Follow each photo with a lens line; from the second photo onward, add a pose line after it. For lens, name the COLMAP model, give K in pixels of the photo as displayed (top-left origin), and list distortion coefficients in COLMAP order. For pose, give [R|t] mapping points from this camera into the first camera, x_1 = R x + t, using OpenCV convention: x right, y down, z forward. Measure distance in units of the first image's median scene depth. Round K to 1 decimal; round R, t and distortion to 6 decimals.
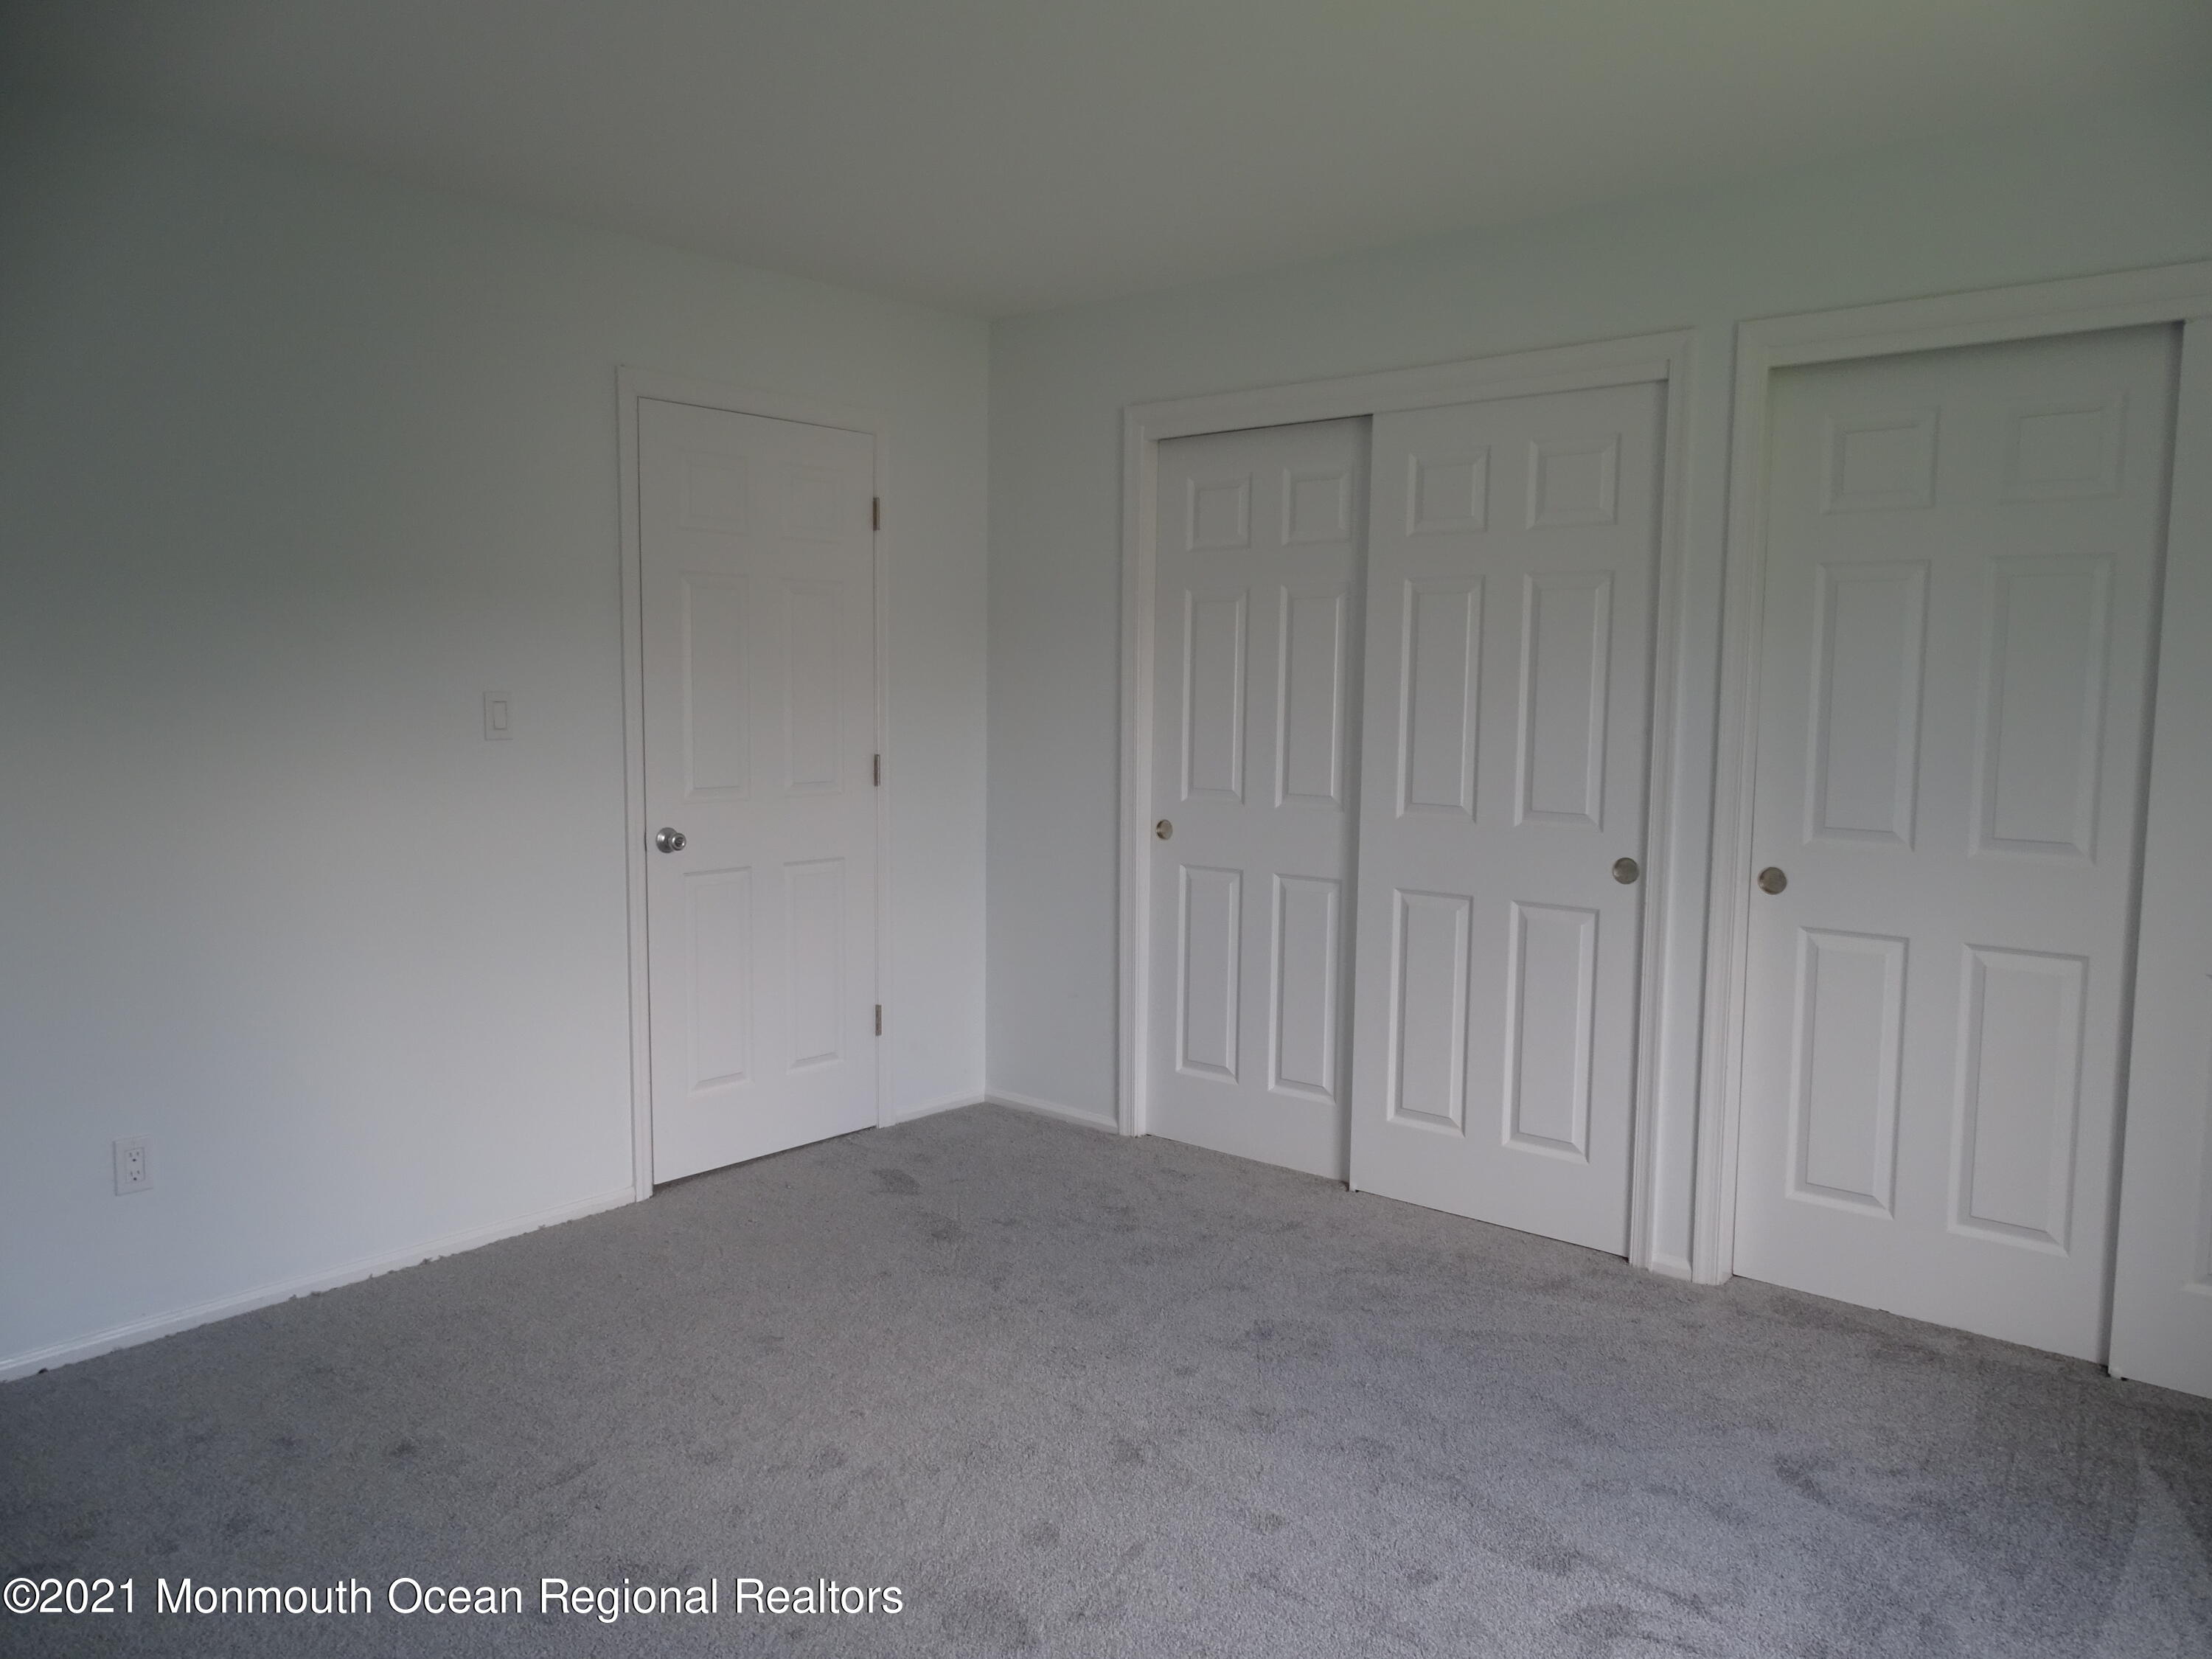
lens RADIAL K [[1582.1, 0, 1106.0], [0, 1582.1, 829.5], [0, 0, 1]] dist [0.024578, 0.001768]
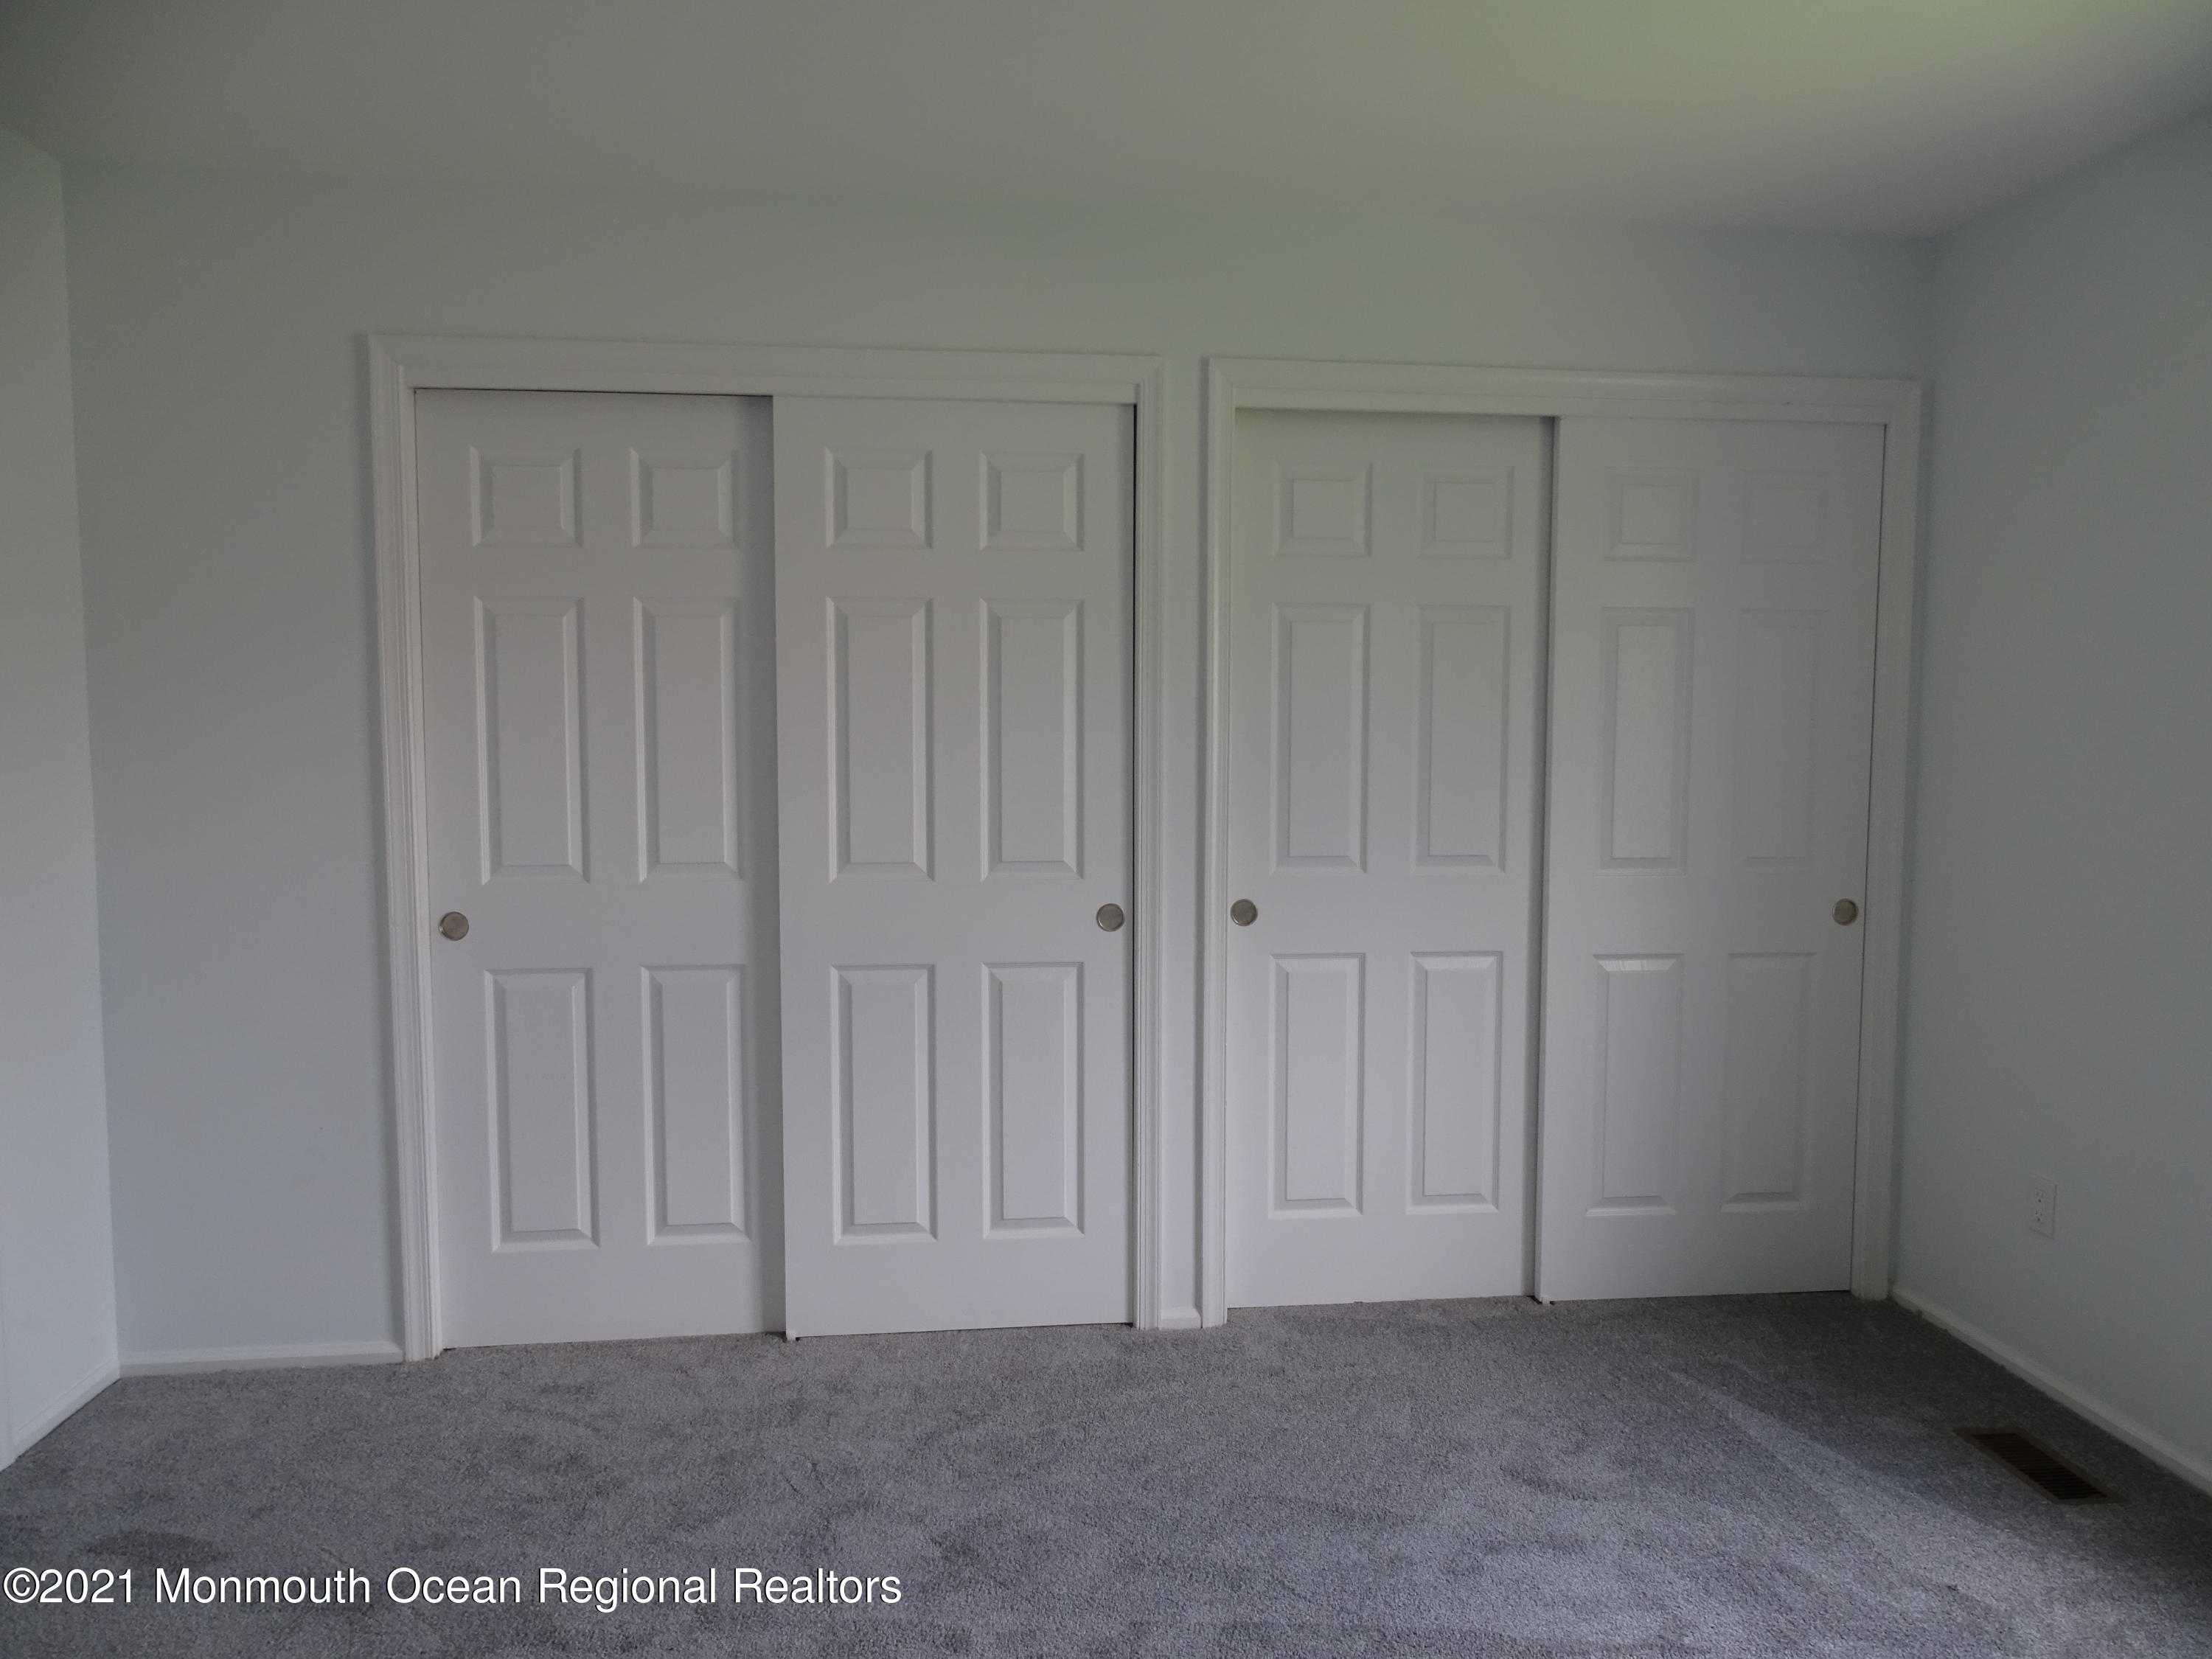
lens RADIAL K [[1585.8, 0, 1105.0], [0, 1585.8, 832.9], [0, 0, 1]] dist [0.028194, 0.000624]
pose [[0.687903, -0.061233, 0.723215, -0.441755], [0.075126, 0.997090, 0.012963, -0.045668], [-0.721904, 0.045415, 0.690501, 0.427041]]
